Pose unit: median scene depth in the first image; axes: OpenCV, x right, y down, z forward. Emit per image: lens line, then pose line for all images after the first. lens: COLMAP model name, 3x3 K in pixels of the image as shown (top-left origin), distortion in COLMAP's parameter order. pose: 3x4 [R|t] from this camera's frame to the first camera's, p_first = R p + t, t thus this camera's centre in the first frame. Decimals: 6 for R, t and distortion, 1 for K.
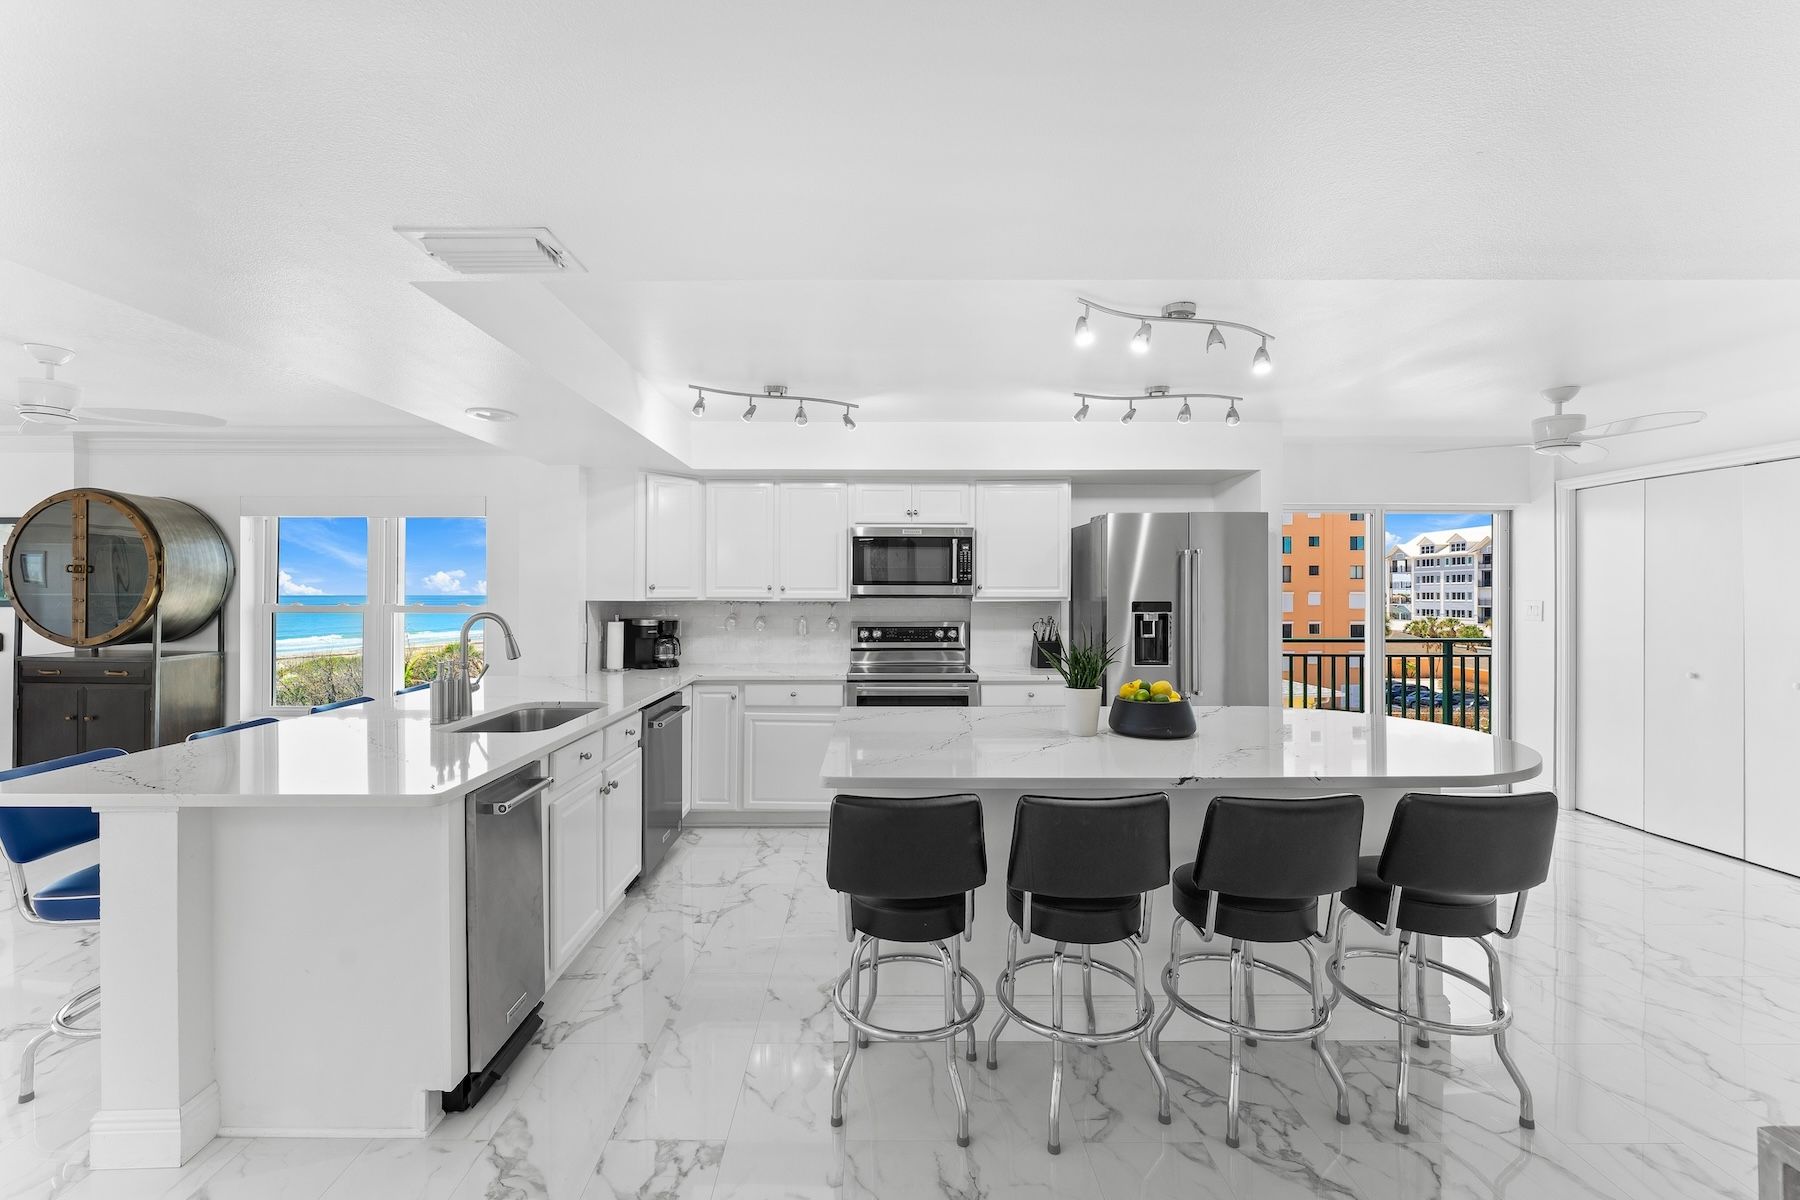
lens RADIAL K [[727.9, 0, 875.6], [0, 727.9, 591.2], [0, 0, 1]] dist [-0.001120, 0.000036]
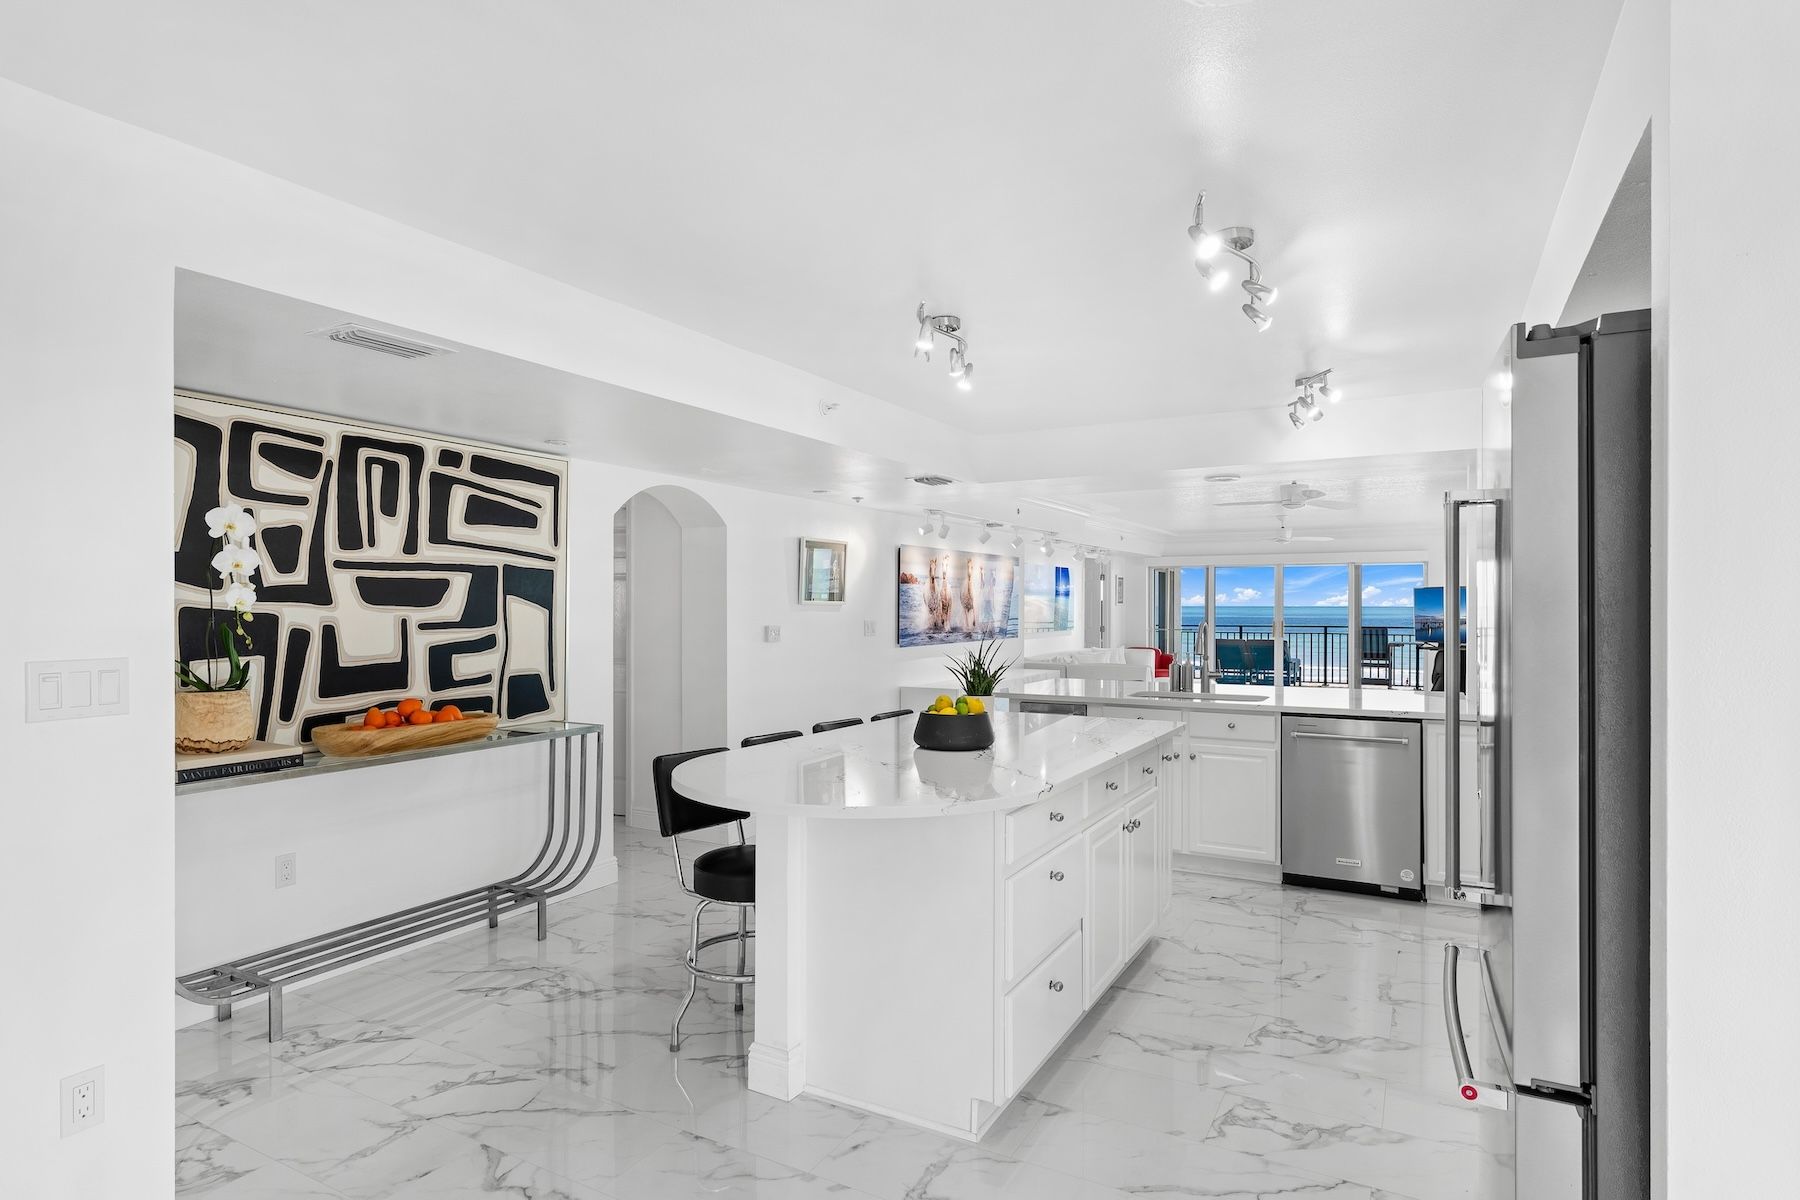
lens RADIAL K [[951.6, 0, 900.0], [0, 951.6, 600.0], [0, 0, 1]] dist [0.000879, 0.000164]
pose [[-0.486186, -0.005066, -0.873841, 0.887624], [0.001911, 0.999975, -0.006860, -0.000198], [0.873853, -0.005005, -0.486164, 0.888164]]
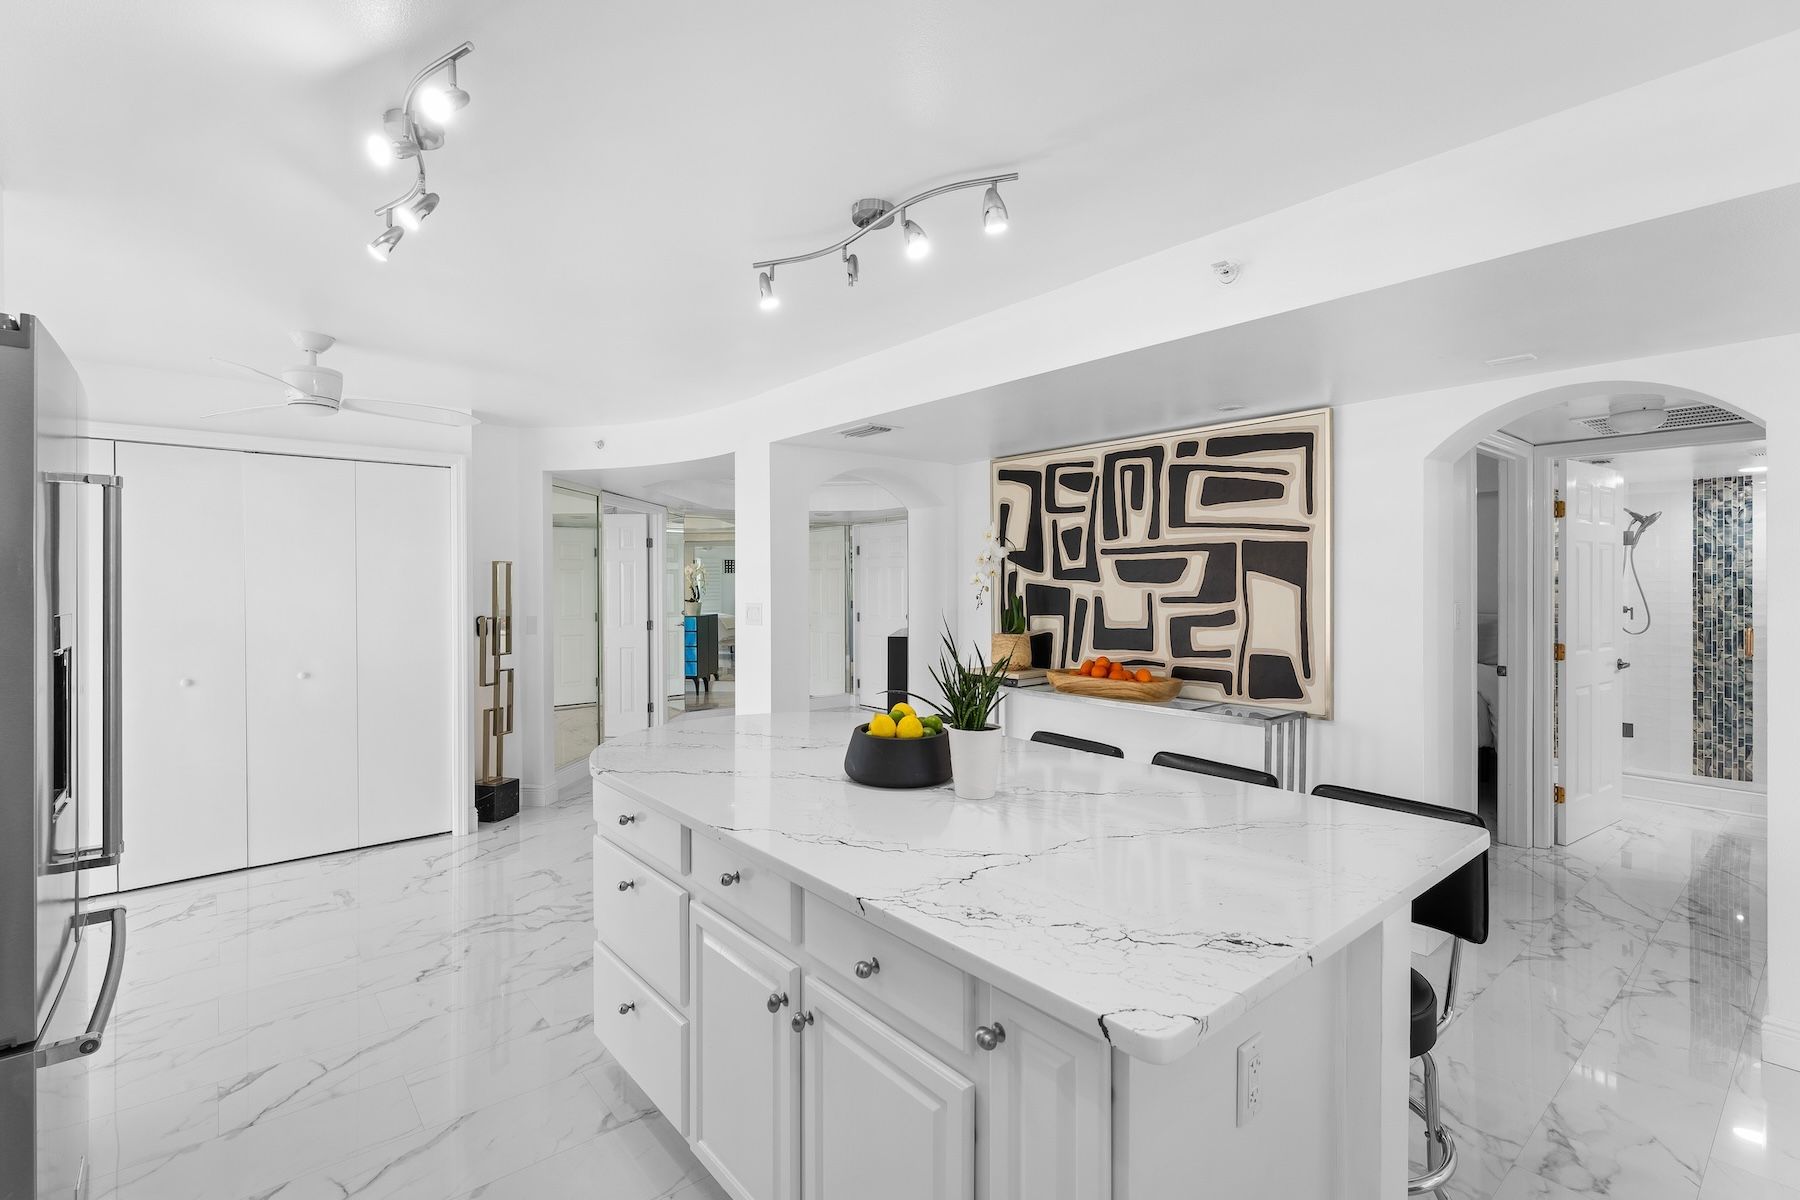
lens RADIAL K [[827.6, 0, 898.9], [0, 827.6, 589.8], [0, 0, 1]] dist [0.001190, -0.000080]
pose [[-0.644280, -0.004253, 0.764778, -0.148121], [0.000233, 0.999983, 0.005757, 0.001022], [-0.764790, 0.003888, -0.644268, 0.867405]]
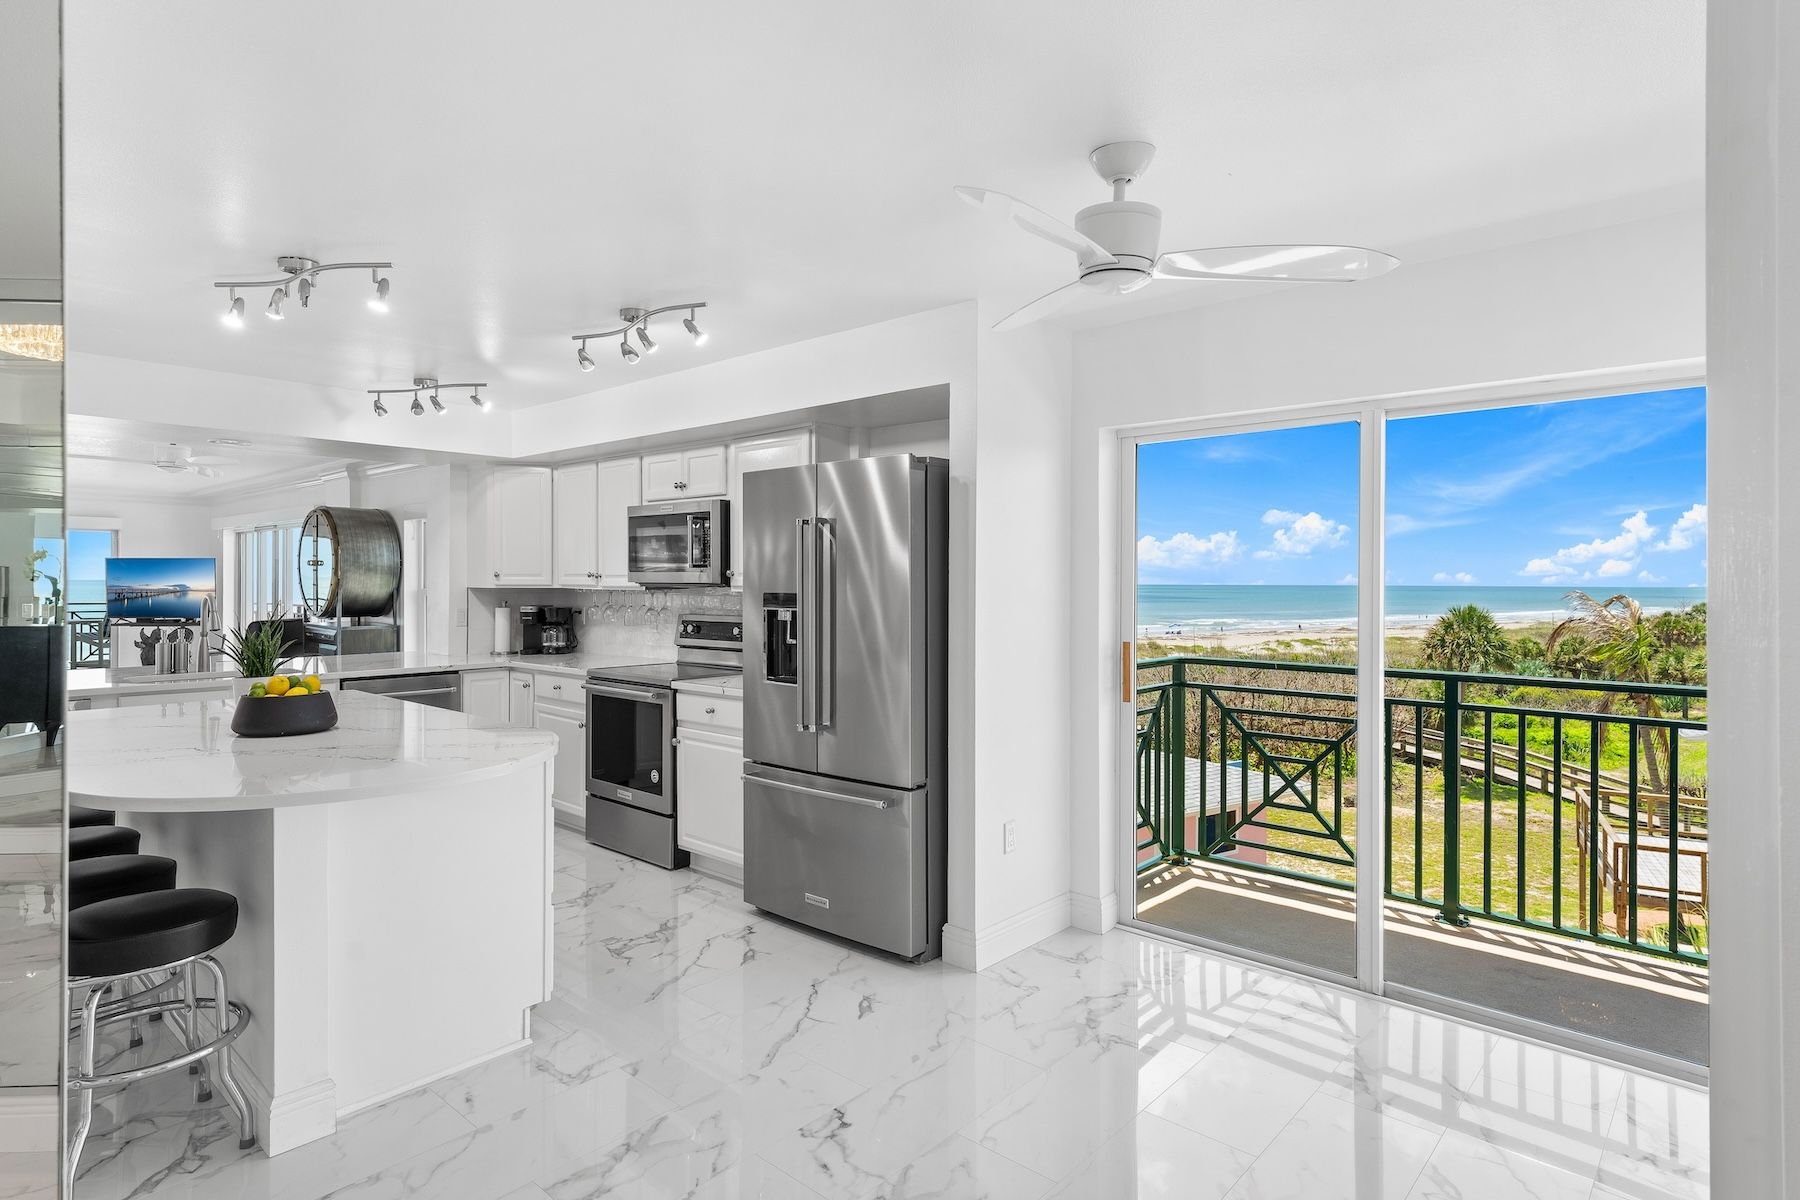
lens RADIAL K [[961.9, 0, 889.8], [0, 961.9, 582.9], [0, 0, 1]] dist [0.014419, -0.000216]
pose [[0.738019, 0.003172, -0.674772, 0.992011], [-0.001100, 0.999993, 0.003497, 0.001099], [0.674779, -0.001838, 0.738018, 0.344315]]
